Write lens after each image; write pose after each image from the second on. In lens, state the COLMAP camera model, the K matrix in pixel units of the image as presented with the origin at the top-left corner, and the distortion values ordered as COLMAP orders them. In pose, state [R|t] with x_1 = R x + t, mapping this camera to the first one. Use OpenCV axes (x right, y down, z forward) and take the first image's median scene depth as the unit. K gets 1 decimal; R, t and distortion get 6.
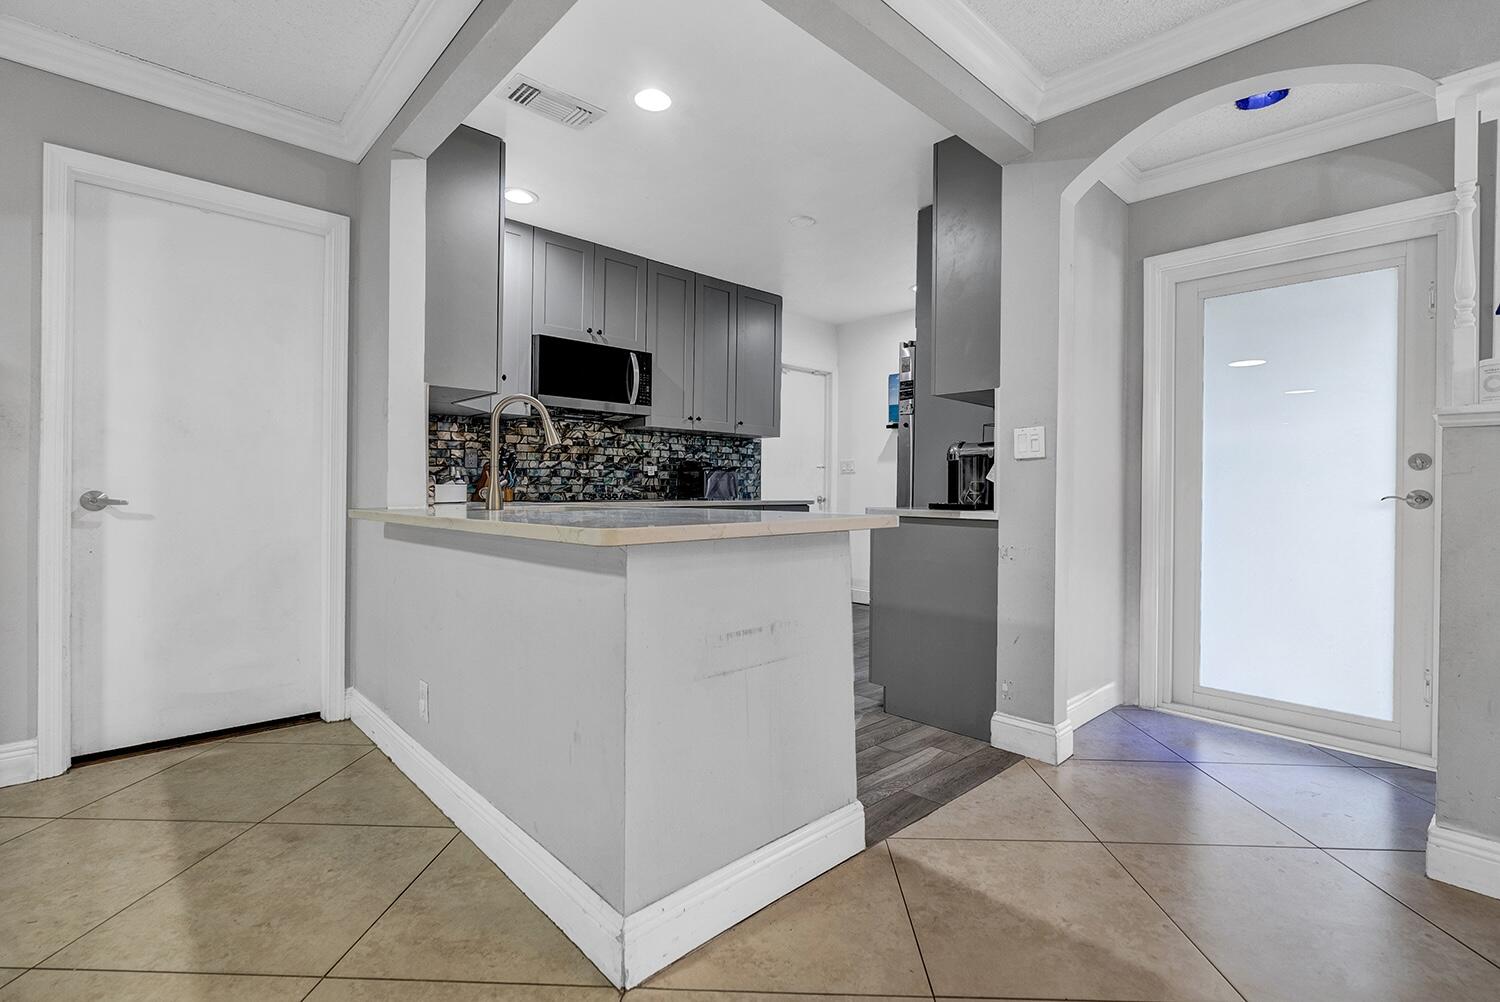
lens RADIAL K [[686.1, 0, 756.1], [0, 686.1, 496.8], [0, 0, 1]] dist [-0.013329, 0.003225]
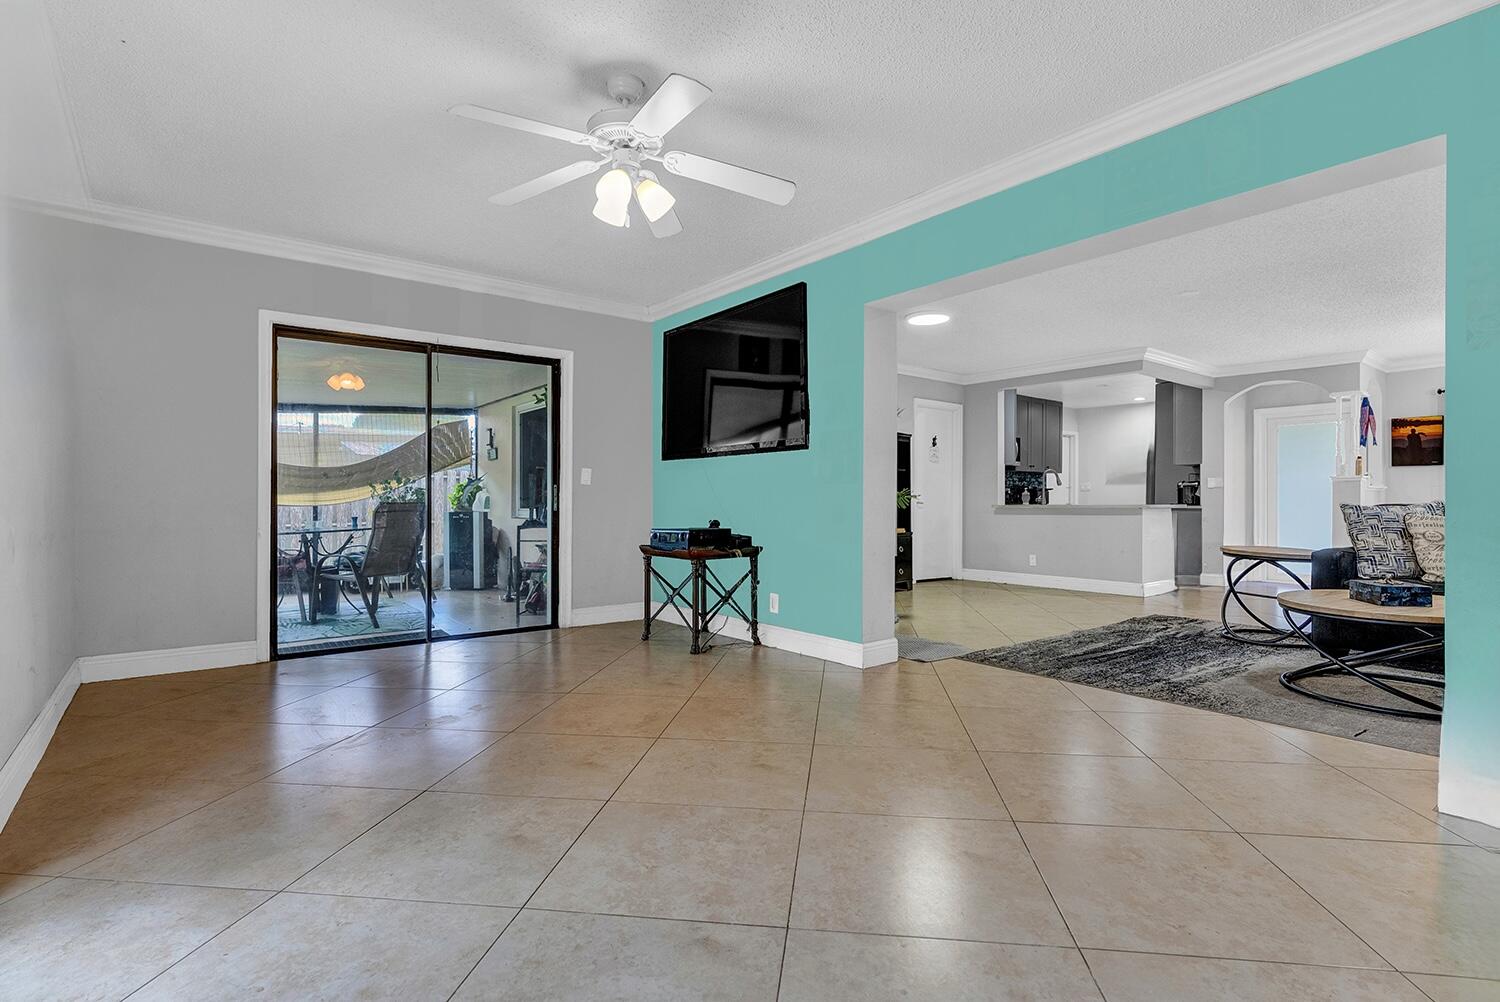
lens RADIAL K [[727.8, 0, 749.4], [0, 727.8, 502.7], [0, 0, 1]] dist [-0.002615, 0.000625]
pose [[0.994723, -0.006664, -0.102376, -1.280737], [0.005747, 0.999941, -0.009249, 0.027348], [0.102431, 0.008612, 0.994703, -2.348998]]
